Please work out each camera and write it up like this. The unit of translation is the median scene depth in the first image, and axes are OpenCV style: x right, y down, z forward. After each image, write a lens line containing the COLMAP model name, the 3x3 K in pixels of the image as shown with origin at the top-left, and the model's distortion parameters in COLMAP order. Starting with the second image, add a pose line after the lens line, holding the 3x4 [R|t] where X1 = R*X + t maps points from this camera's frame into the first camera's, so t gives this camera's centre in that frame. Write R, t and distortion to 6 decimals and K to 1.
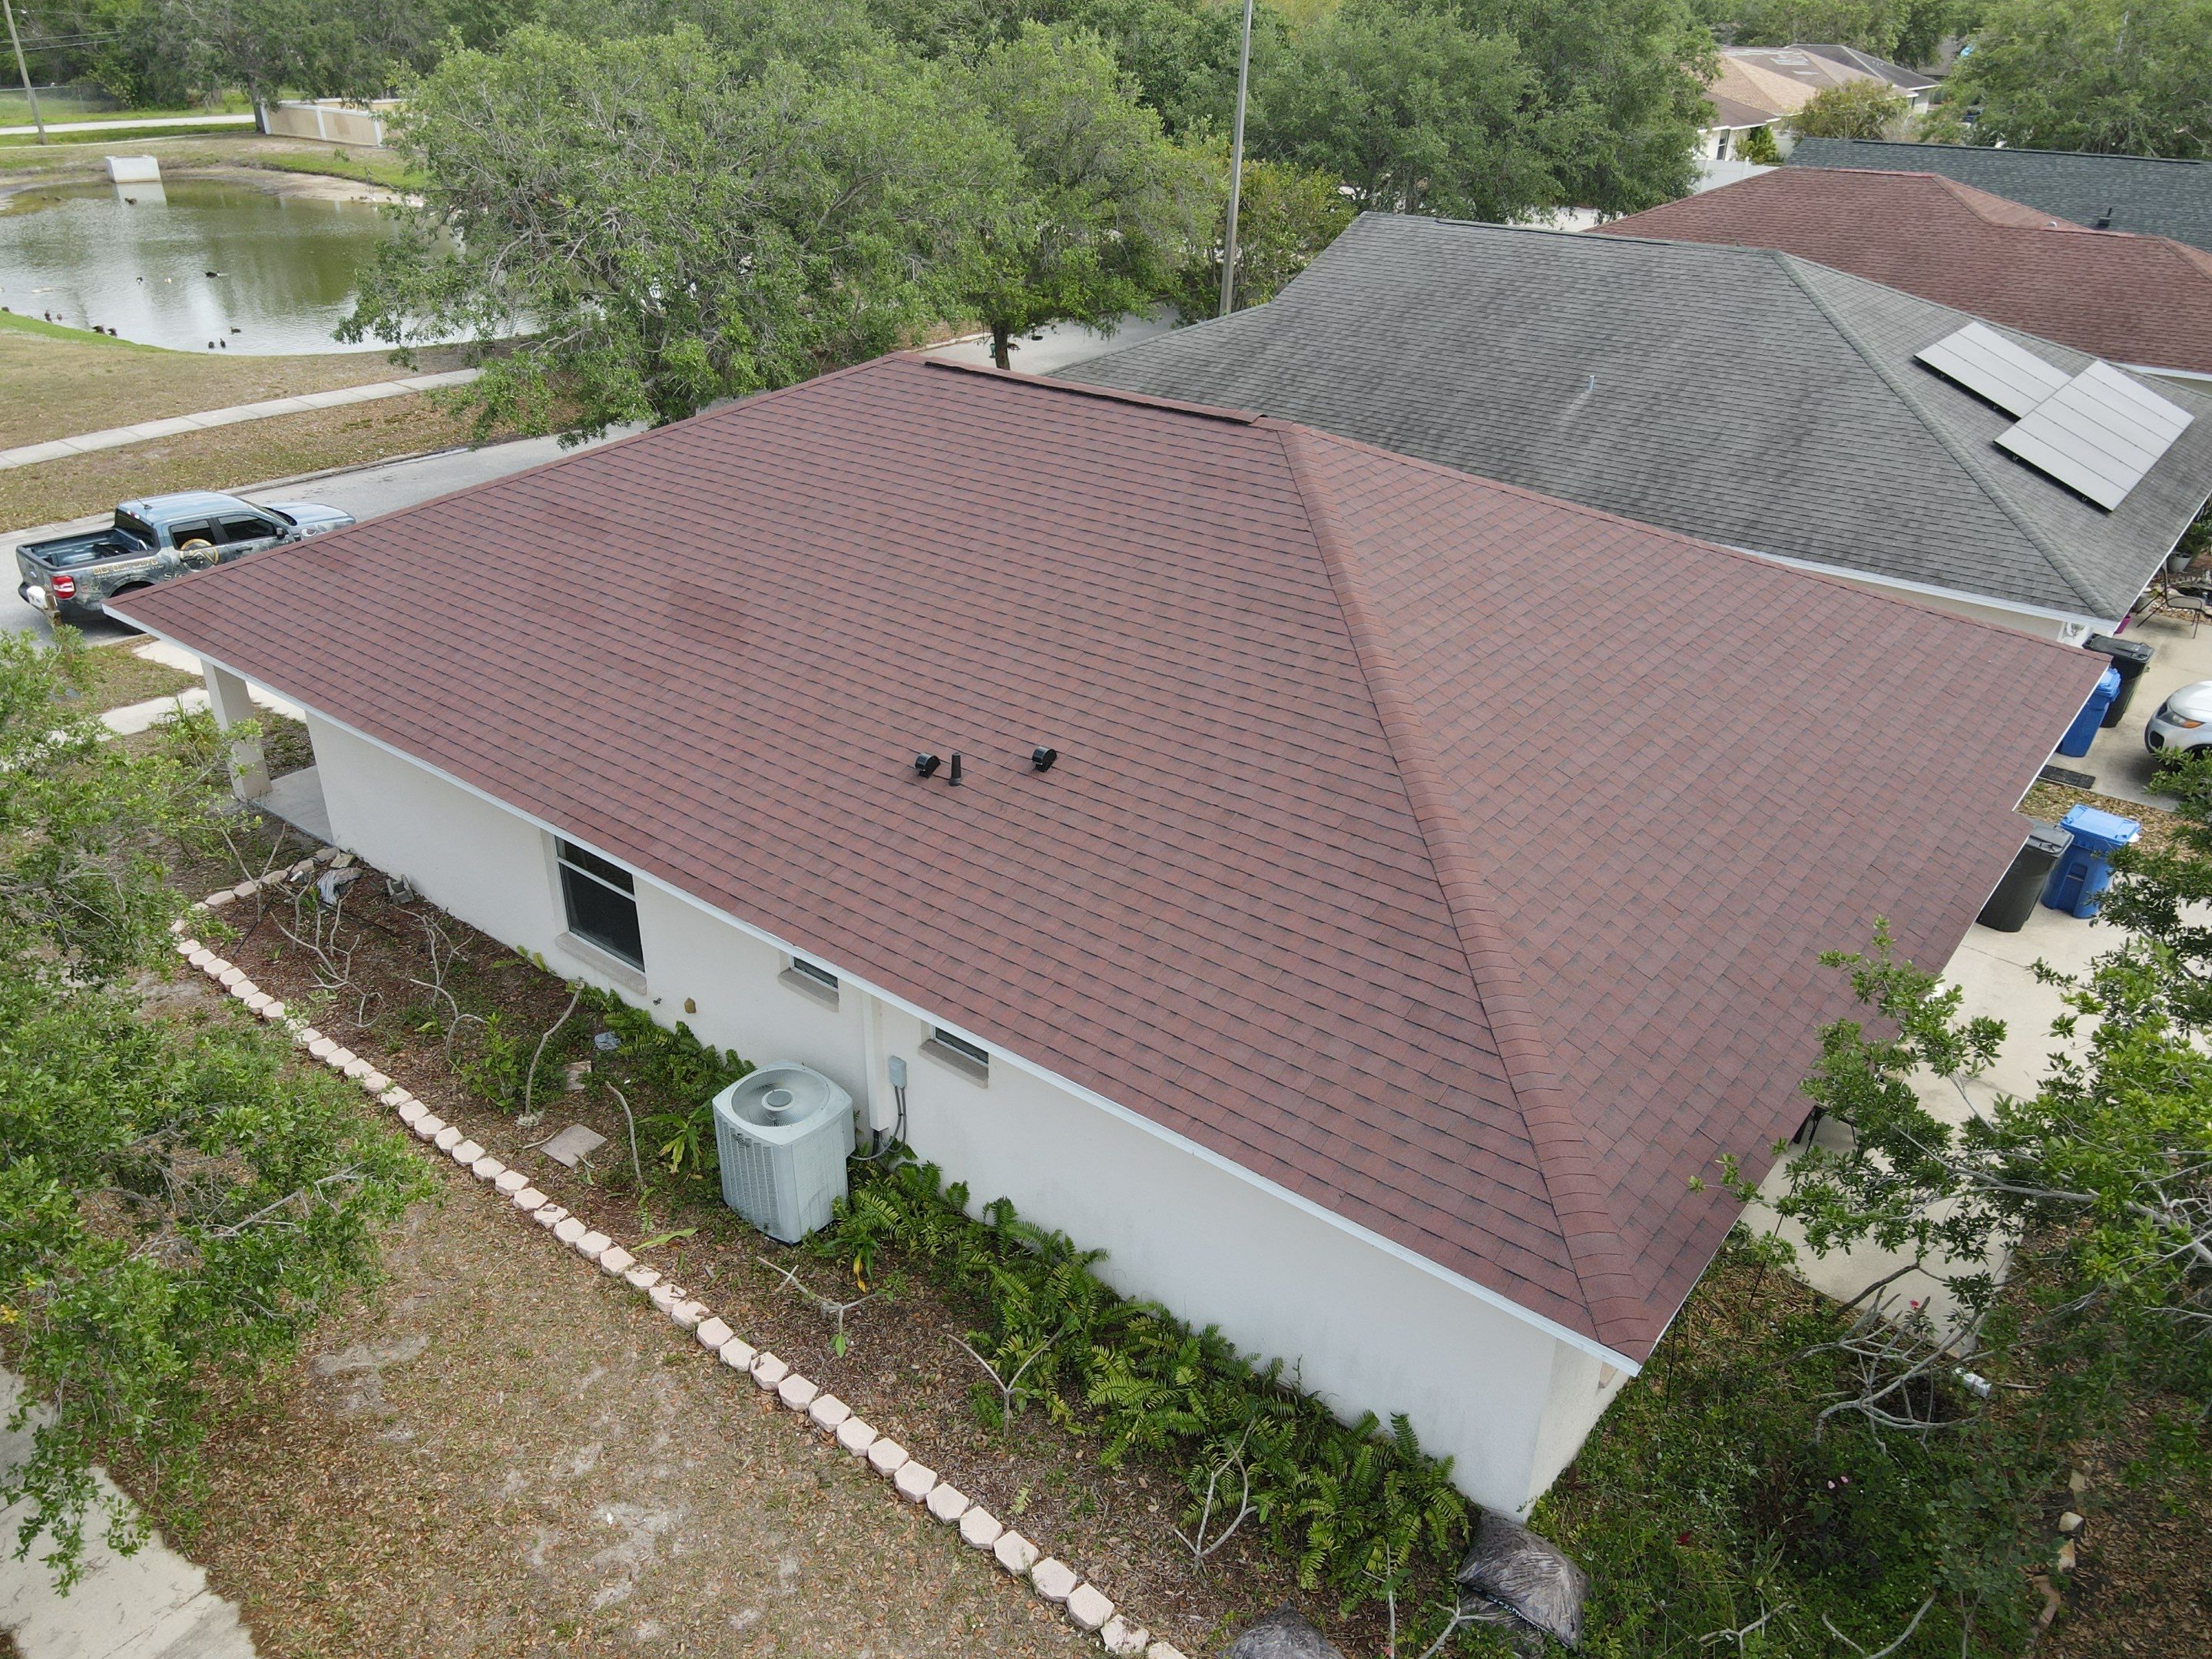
lens RADIAL K [[1620.0, 0, 1088.3], [0, 1620.0, 824.8], [0, 0, 1]] dist [0.006396, 0.017097]
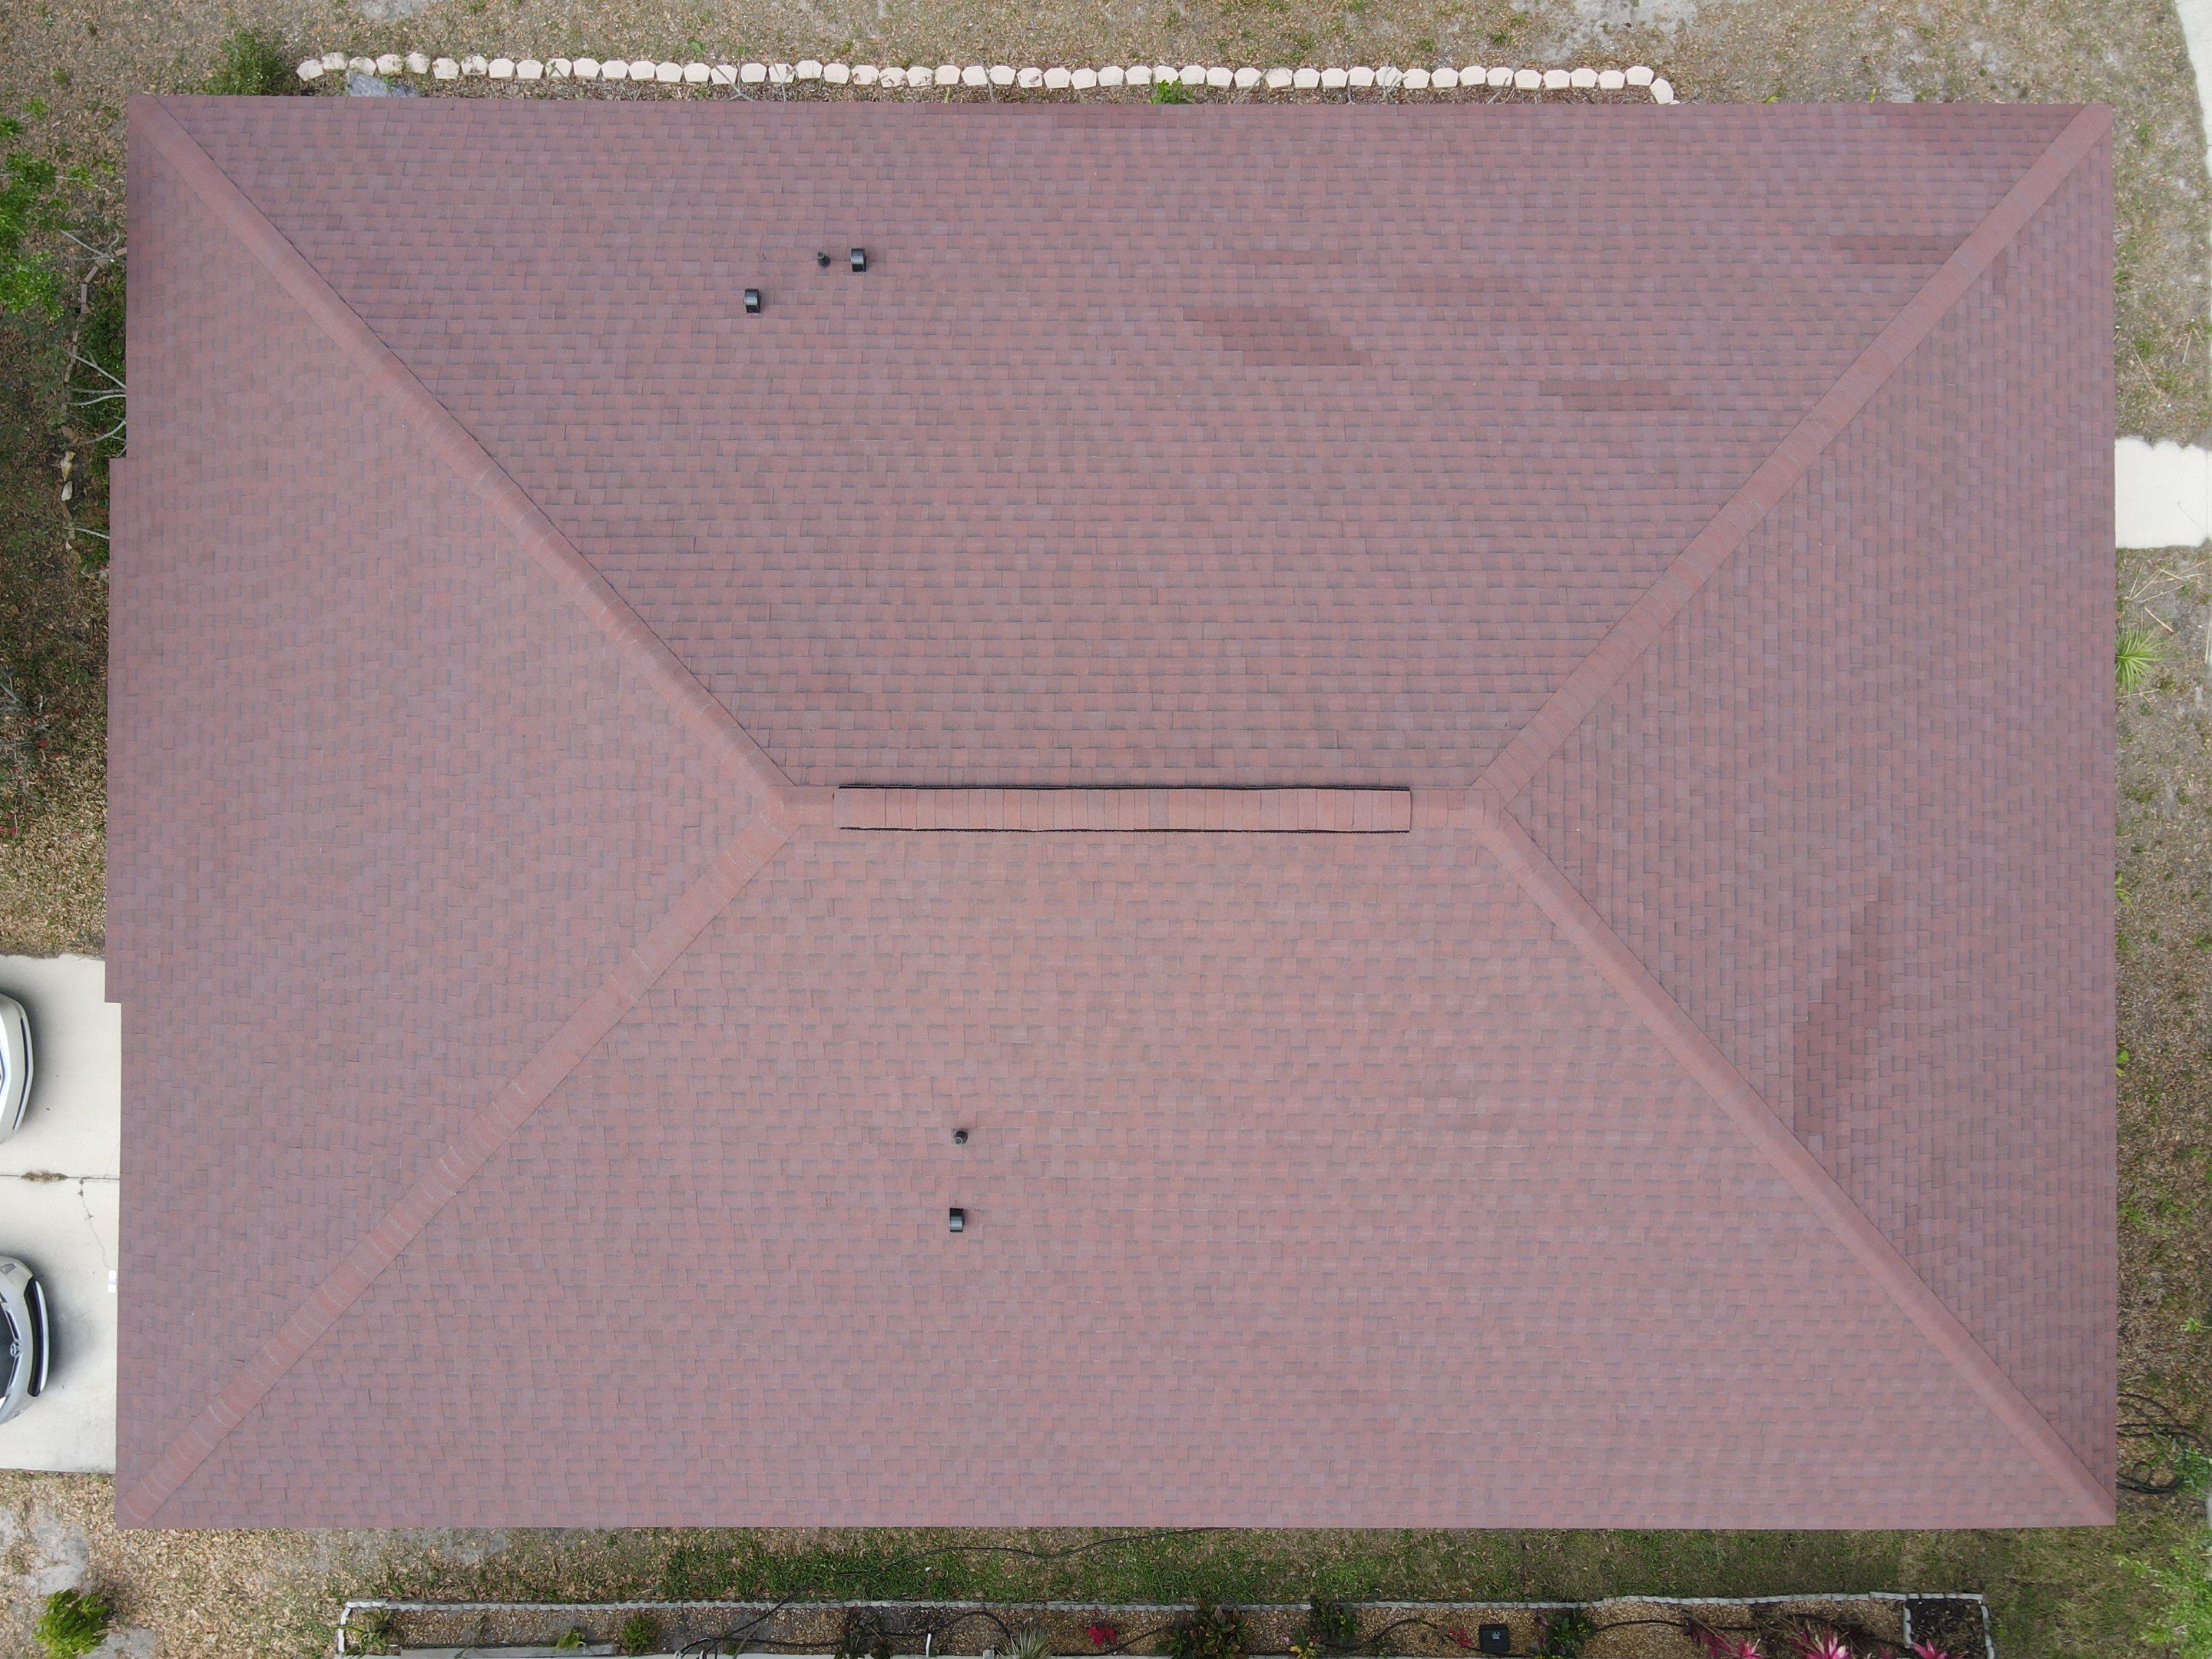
lens RADIAL K [[1620.0, 0, 1062.2], [0, 1620.0, 825.5], [0, 0, 1]] dist [0.006396, 0.017097]
pose [[-0.782481, 0.622588, -0.010410, 0.035139], [-0.291704, -0.351747, 0.889485, -0.987000], [0.550120, 0.699041, 0.456846, 0.713801]]
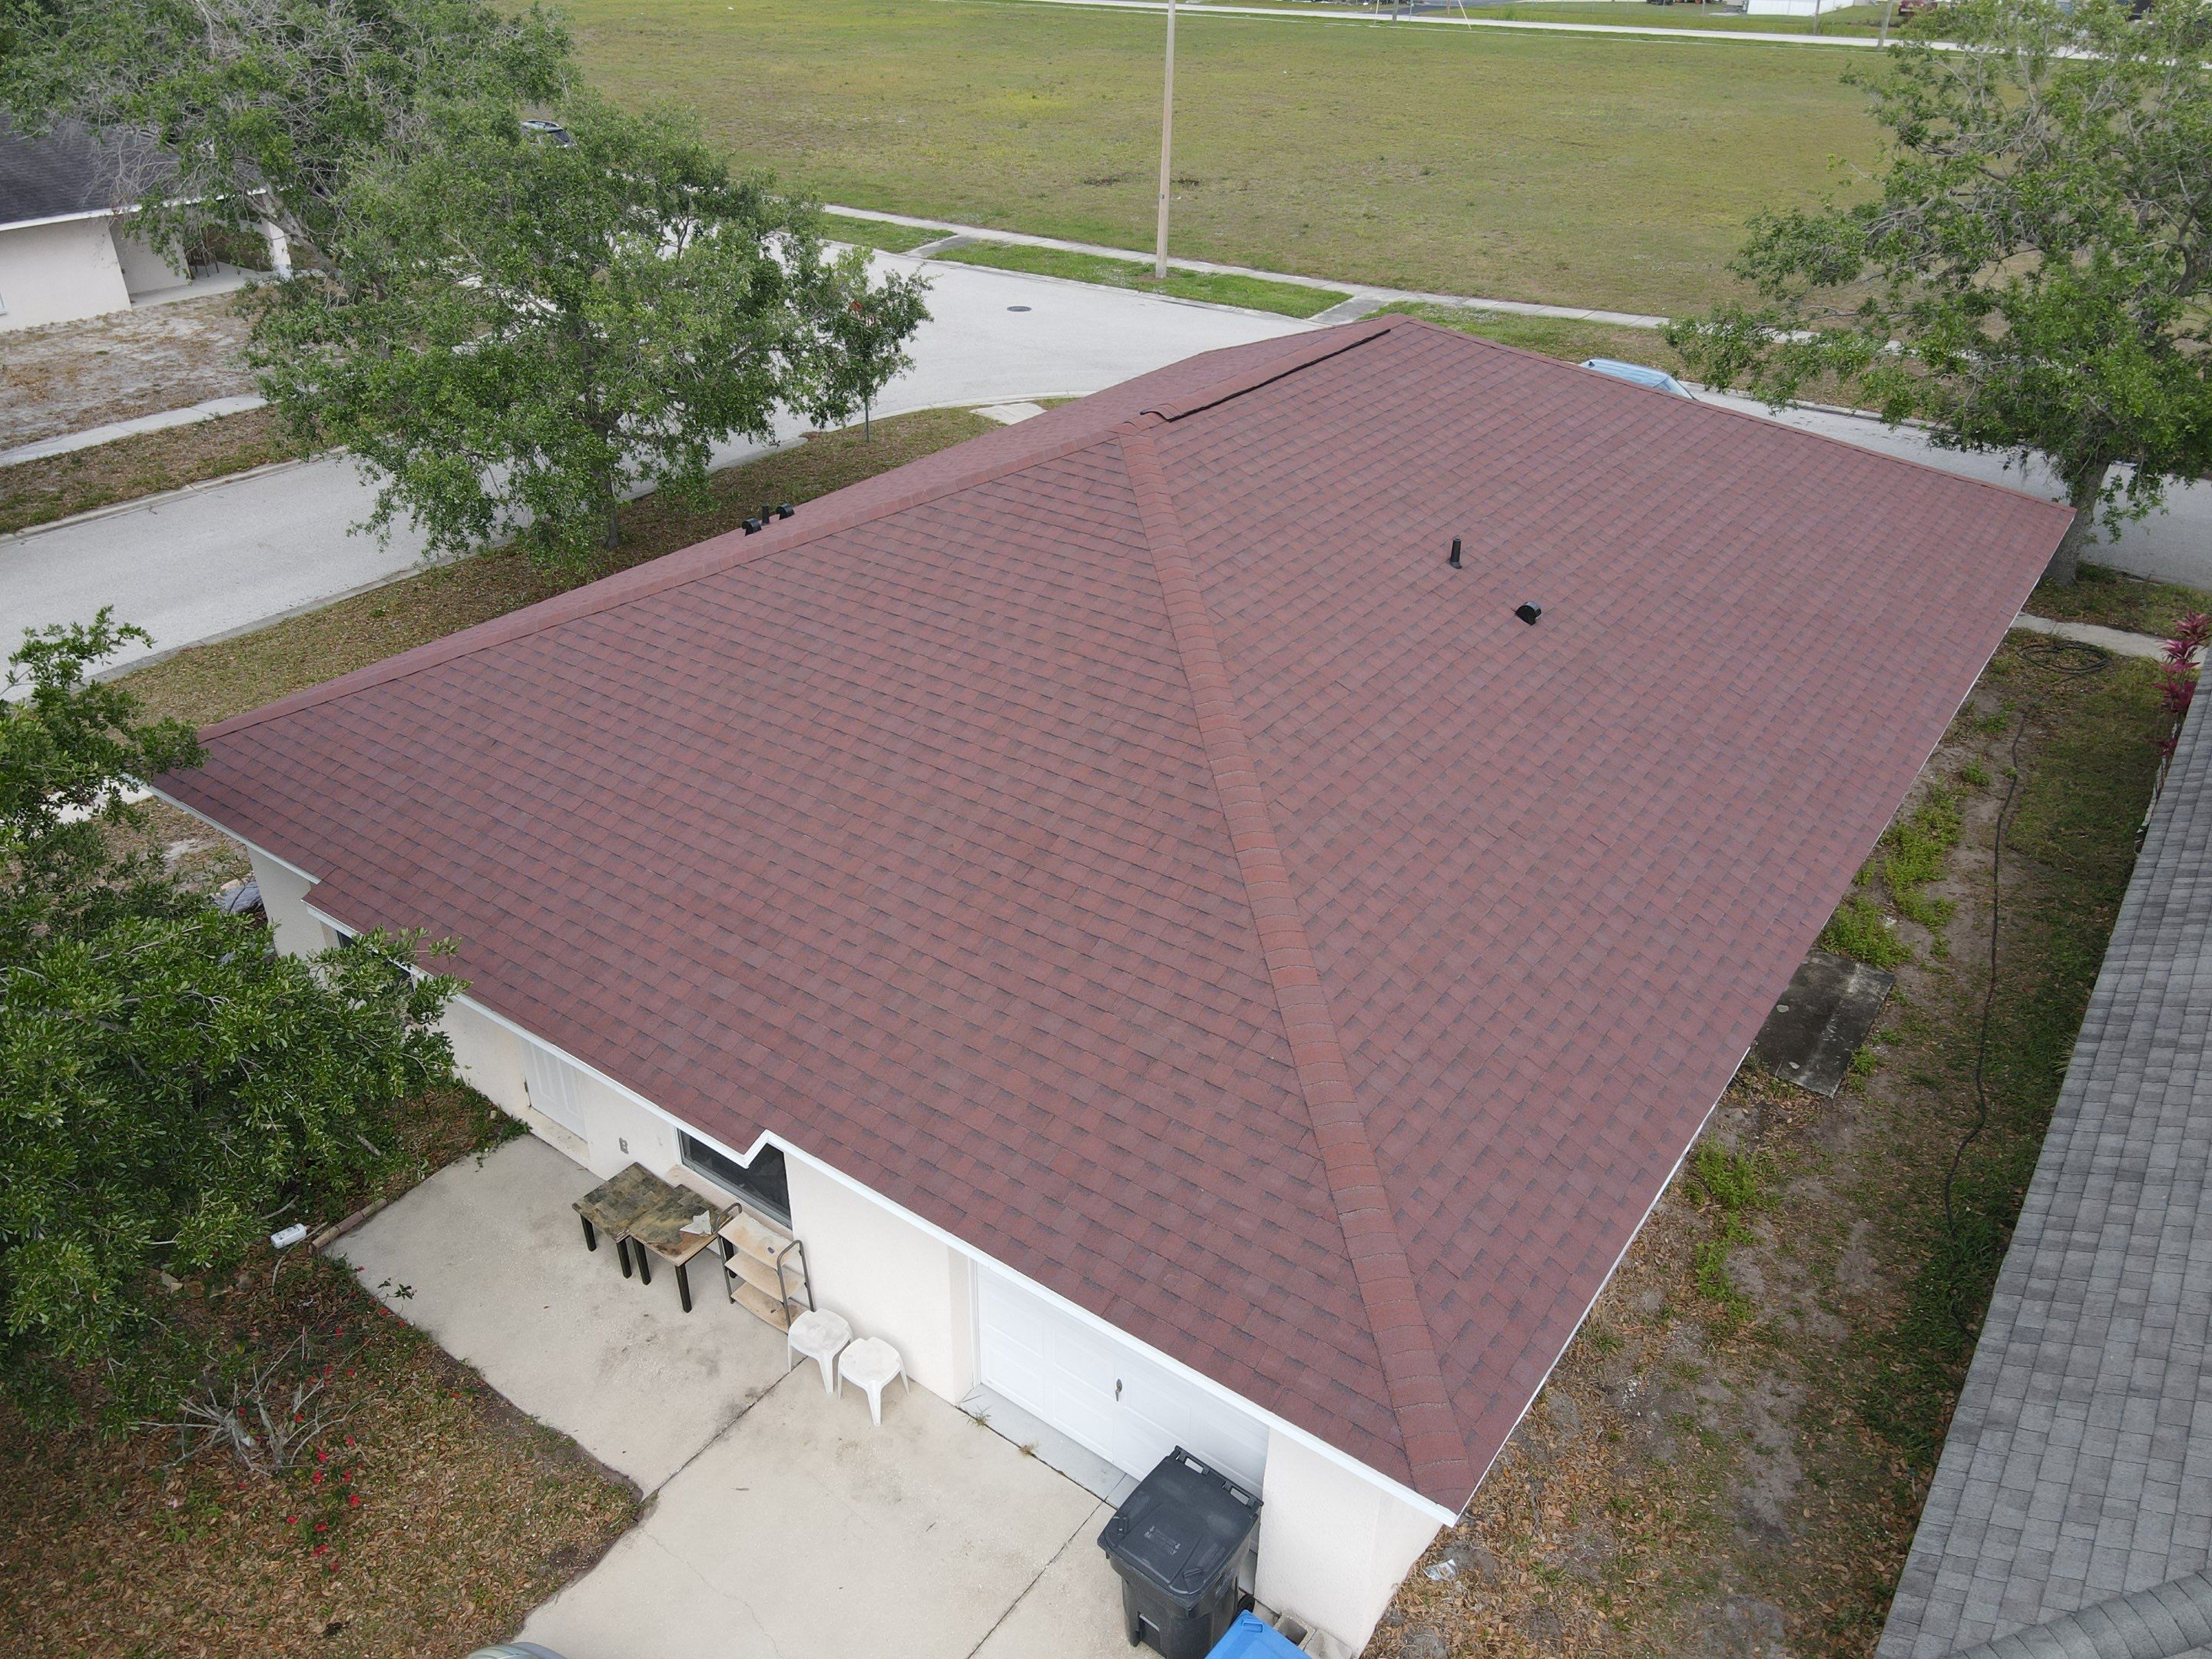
lens RADIAL K [[1620.0, 0, 1094.0], [0, 1620.0, 827.0], [0, 0, 1]] dist [0.006396, 0.017097]
pose [[0.045805, 0.497400, -0.866311, 1.045518], [-0.463143, 0.778957, 0.422758, -0.448682], [0.885099, 0.381862, 0.266048, 0.816598]]
